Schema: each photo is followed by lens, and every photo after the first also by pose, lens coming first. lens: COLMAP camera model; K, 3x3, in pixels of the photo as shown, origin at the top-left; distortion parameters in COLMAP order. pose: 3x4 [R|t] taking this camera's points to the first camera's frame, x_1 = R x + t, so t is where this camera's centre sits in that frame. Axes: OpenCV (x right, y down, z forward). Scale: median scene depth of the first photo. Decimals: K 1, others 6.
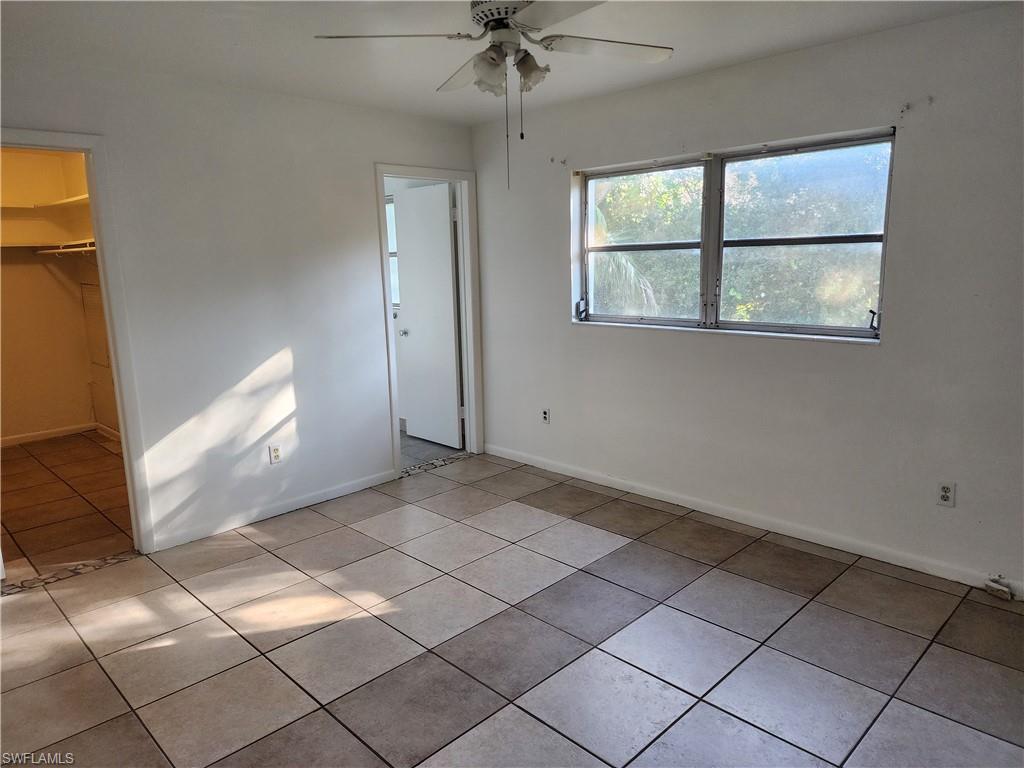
lens RADIAL K [[695.4, 0, 515.0], [0, 695.4, 381.3], [0, 0, 1]] dist [0.036447, -0.010611]
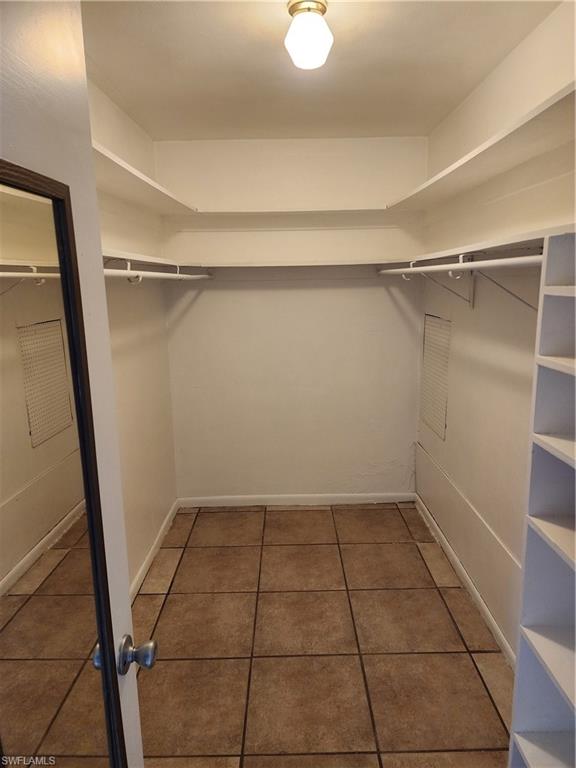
lens RADIAL K [[521.6, 0, 288.8], [0, 521.6, 384.2], [0, 0, 1]] dist [0.036447, -0.010611]
pose [[0.711803, 0.148967, -0.686401, -0.395449], [-0.123167, 0.988581, 0.086823, -0.114510], [0.691496, 0.022741, 0.722022, 0.606117]]
